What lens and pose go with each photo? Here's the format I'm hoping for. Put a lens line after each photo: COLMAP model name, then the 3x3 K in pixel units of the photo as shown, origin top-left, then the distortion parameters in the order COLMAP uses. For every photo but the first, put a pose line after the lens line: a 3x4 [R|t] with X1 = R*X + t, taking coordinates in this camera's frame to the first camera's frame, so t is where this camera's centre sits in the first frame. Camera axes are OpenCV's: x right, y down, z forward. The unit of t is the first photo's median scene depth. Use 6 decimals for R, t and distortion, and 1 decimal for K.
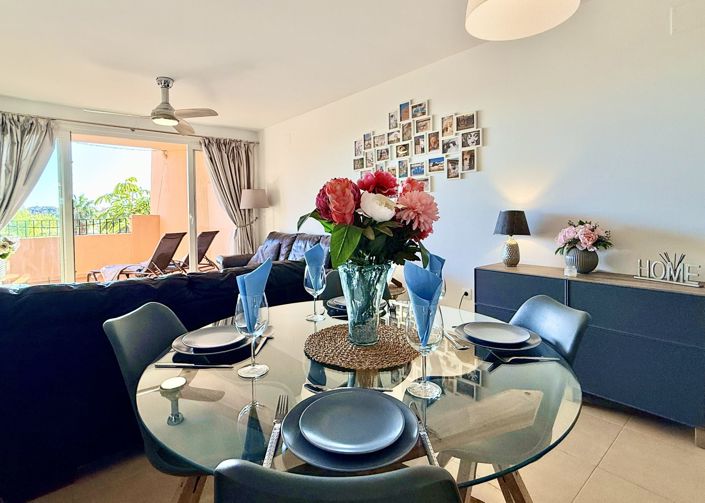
lens RADIAL K [[363.1, 0, 349.2], [0, 363.1, 214.2], [0, 0, 1]] dist [0.007298, 0.001310]
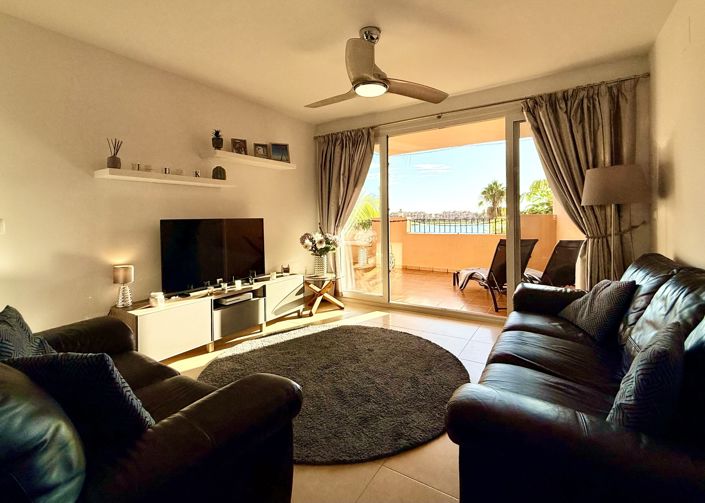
lens RADIAL K [[327.9, 0, 343.9], [0, 327.9, 220.6], [0, 0, 1]] dist [-0.000579, -0.000413]
pose [[0.293678, 0.017585, -0.955743, 0.074976], [0.003120, 0.999808, 0.019354, -0.002398], [0.955899, -0.008666, 0.293567, 0.493735]]
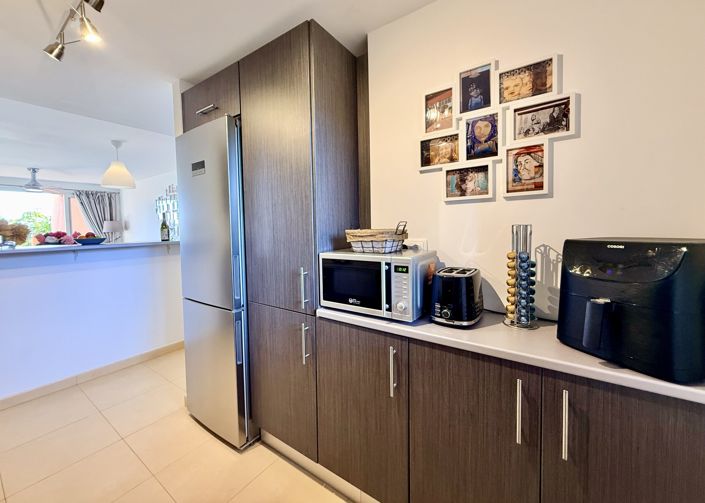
lens RADIAL K [[283.0, 0, 348.4], [0, 283.0, 242.9], [0, 0, 1]] dist [0.002460, -0.000344]
pose [[0.967804, -0.013181, 0.251361, 0.490935], [0.002880, 0.999142, 0.041306, -0.015945], [-0.251690, -0.039252, 0.967012, -0.607585]]
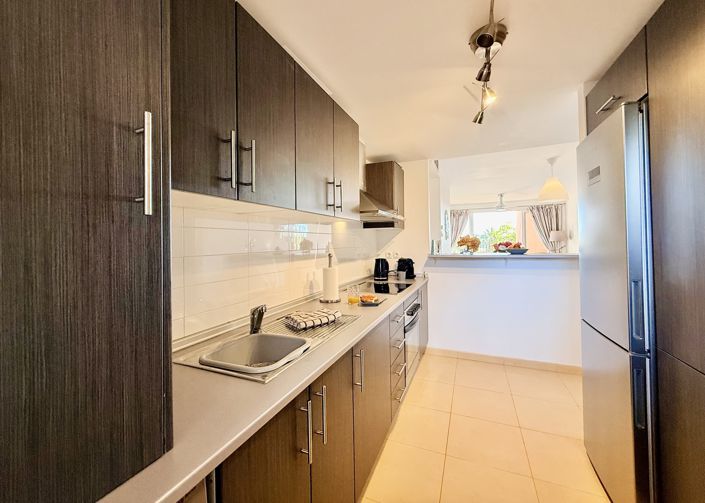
lens RADIAL K [[283.0, 0, 350.1], [0, 283.0, 237.6], [0, 0, 1]] dist [0.002460, -0.000344]
pose [[0.458514, -0.009054, -0.888641, 0.532774], [0.001059, 0.999953, -0.009641, -0.021275], [0.888686, 0.003479, 0.458502, -0.600910]]
